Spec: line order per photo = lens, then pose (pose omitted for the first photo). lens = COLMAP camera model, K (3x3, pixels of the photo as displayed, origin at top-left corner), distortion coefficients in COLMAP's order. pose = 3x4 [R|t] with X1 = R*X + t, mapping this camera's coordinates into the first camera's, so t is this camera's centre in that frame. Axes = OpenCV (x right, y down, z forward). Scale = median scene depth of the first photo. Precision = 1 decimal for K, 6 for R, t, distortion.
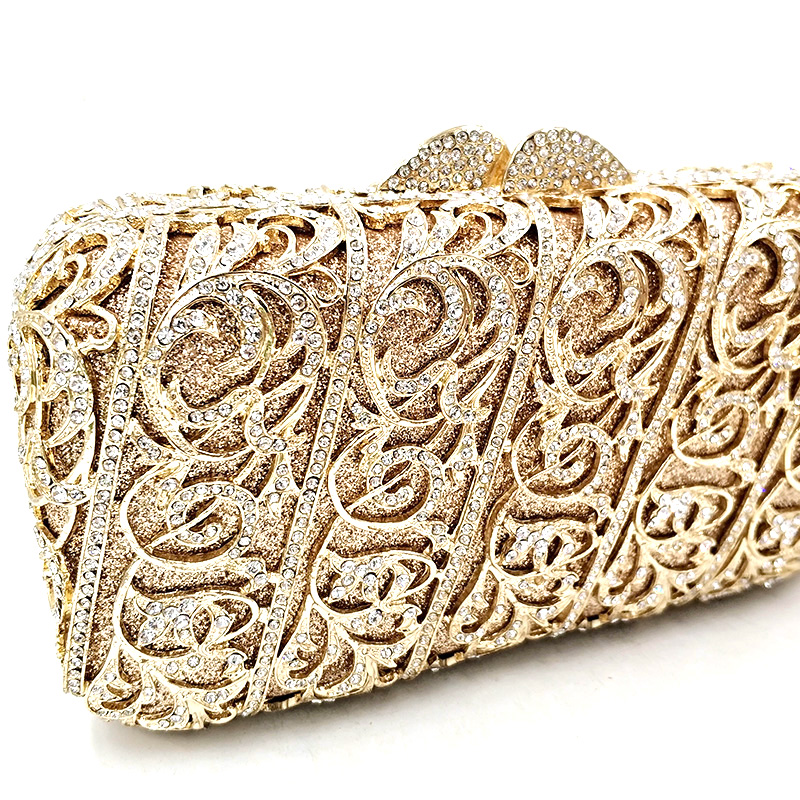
lens RADIAL K [[875.2, 0, 430.2], [0, 875.2, 420.5], [0, 0, 1]] dist [0.061199, 0.000000]
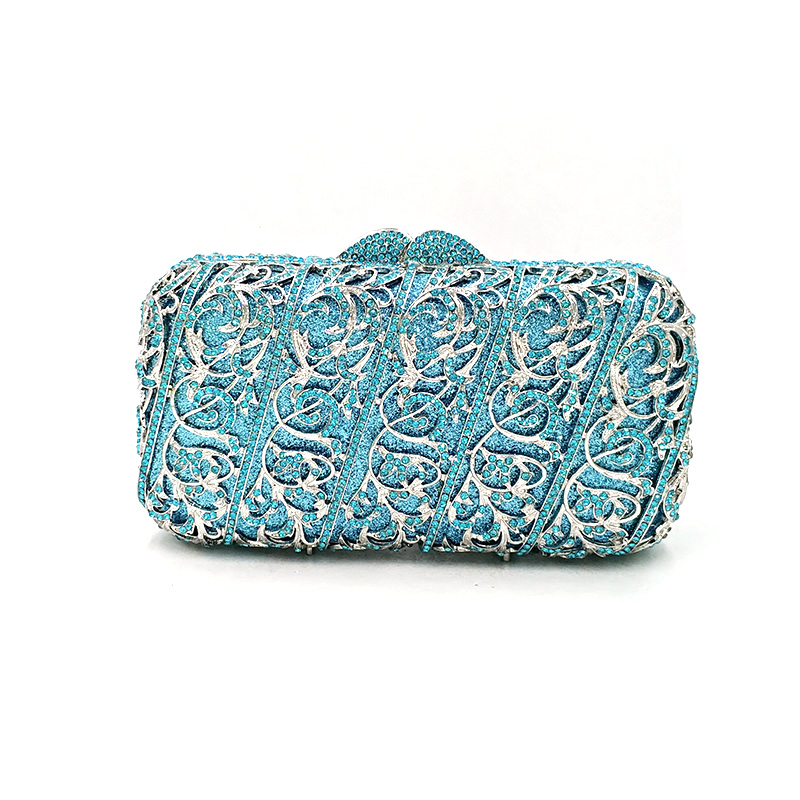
lens RADIAL K [[971.8, 0, 377.5], [0, 971.8, 399.5], [0, 0, 1]] dist [0.075959, 0.000000]
pose [[0.912656, 0.091319, -0.398396, 0.890704], [-0.172734, 0.969574, -0.173461, 0.379524], [0.370435, 0.227127, 0.900662, -0.774824]]
